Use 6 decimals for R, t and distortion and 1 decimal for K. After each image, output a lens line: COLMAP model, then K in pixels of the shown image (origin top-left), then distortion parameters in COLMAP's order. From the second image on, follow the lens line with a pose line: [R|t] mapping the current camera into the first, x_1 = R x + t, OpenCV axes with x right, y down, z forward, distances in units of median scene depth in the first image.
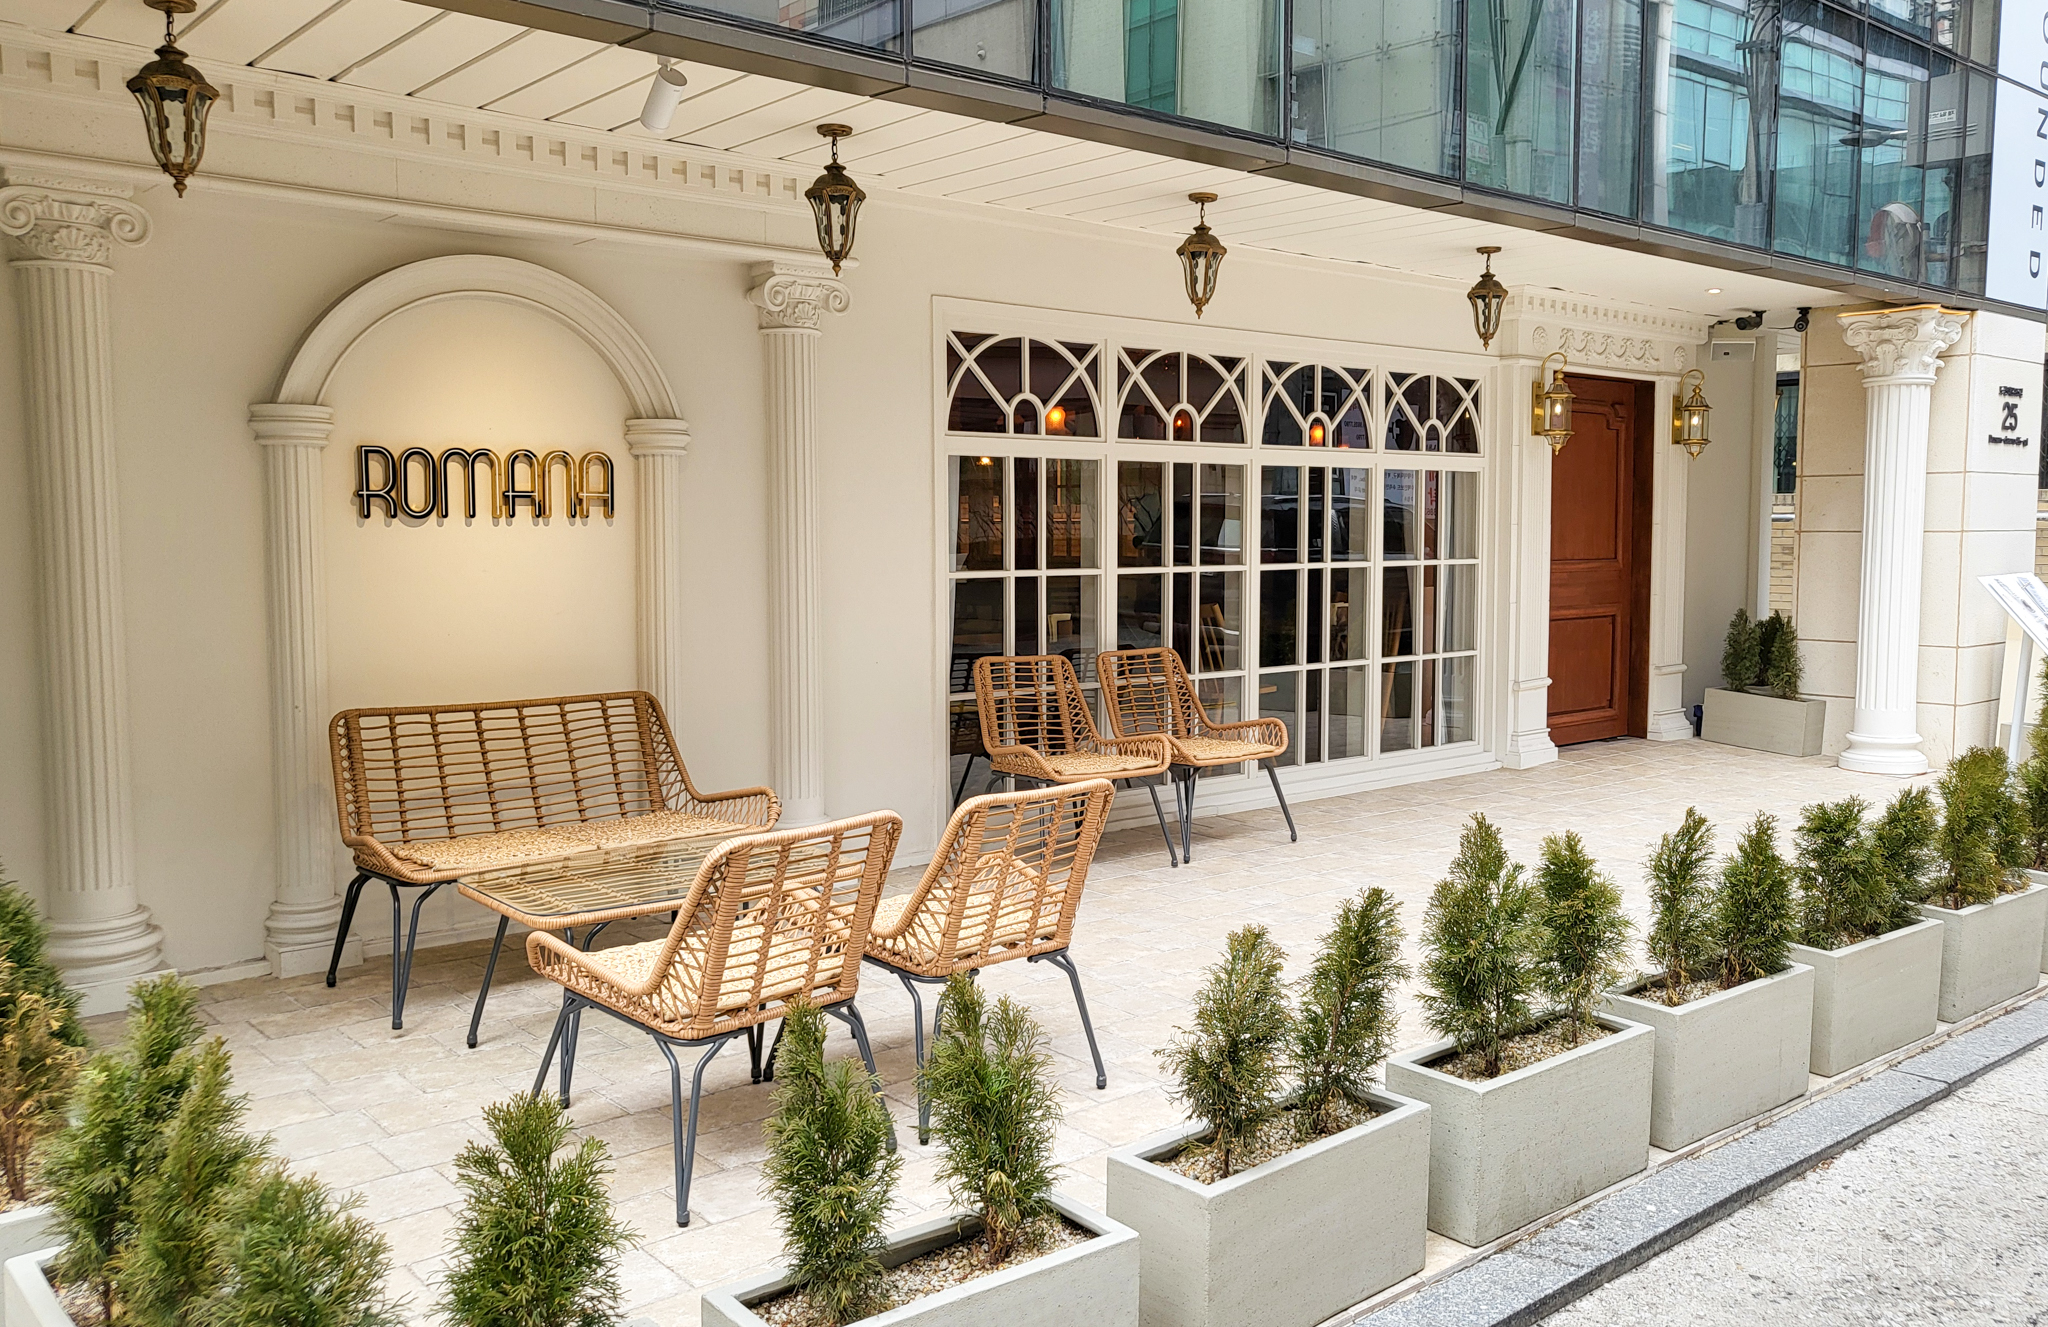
lens RADIAL K [[1679.0, 0, 1039.1], [0, 1679.0, 673.4], [0, 0, 1]] dist [0.009610, 0.059432]
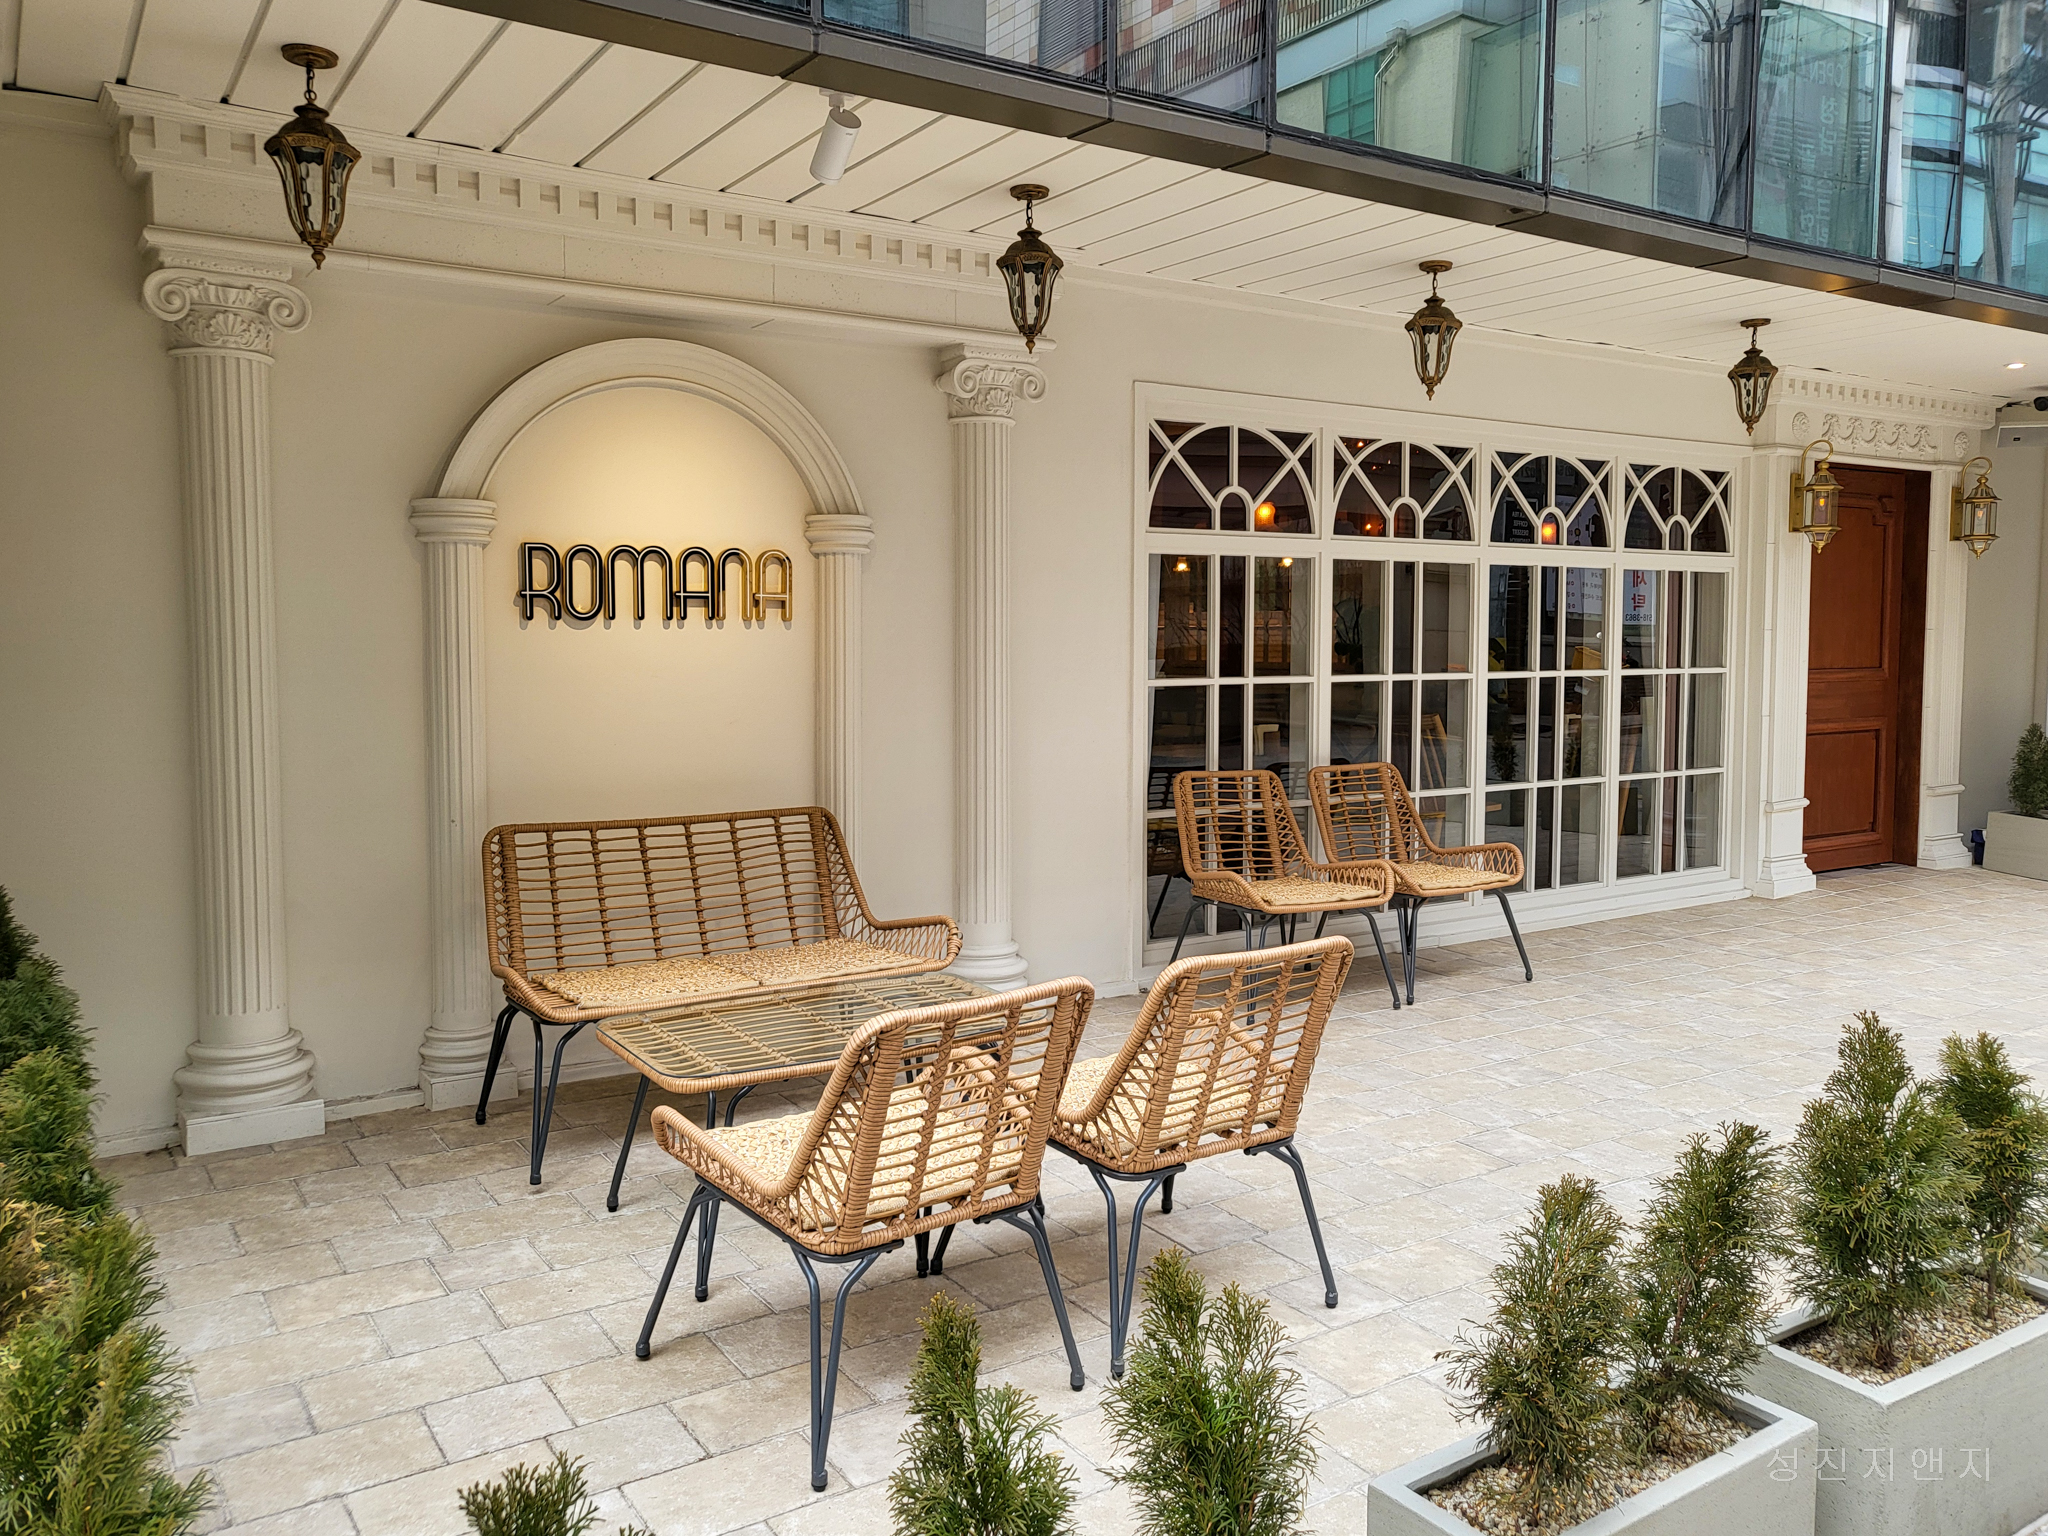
lens RADIAL K [[1659.0, 0, 1069.9], [0, 1659.0, 757.7], [0, 0, 1]] dist [0.000824, 0.066388]
pose [[0.995114, 0.009701, -0.098257, -0.008054], [-0.010860, 0.999878, -0.011267, -0.007726], [0.098136, 0.012279, 0.995097, 0.103661]]
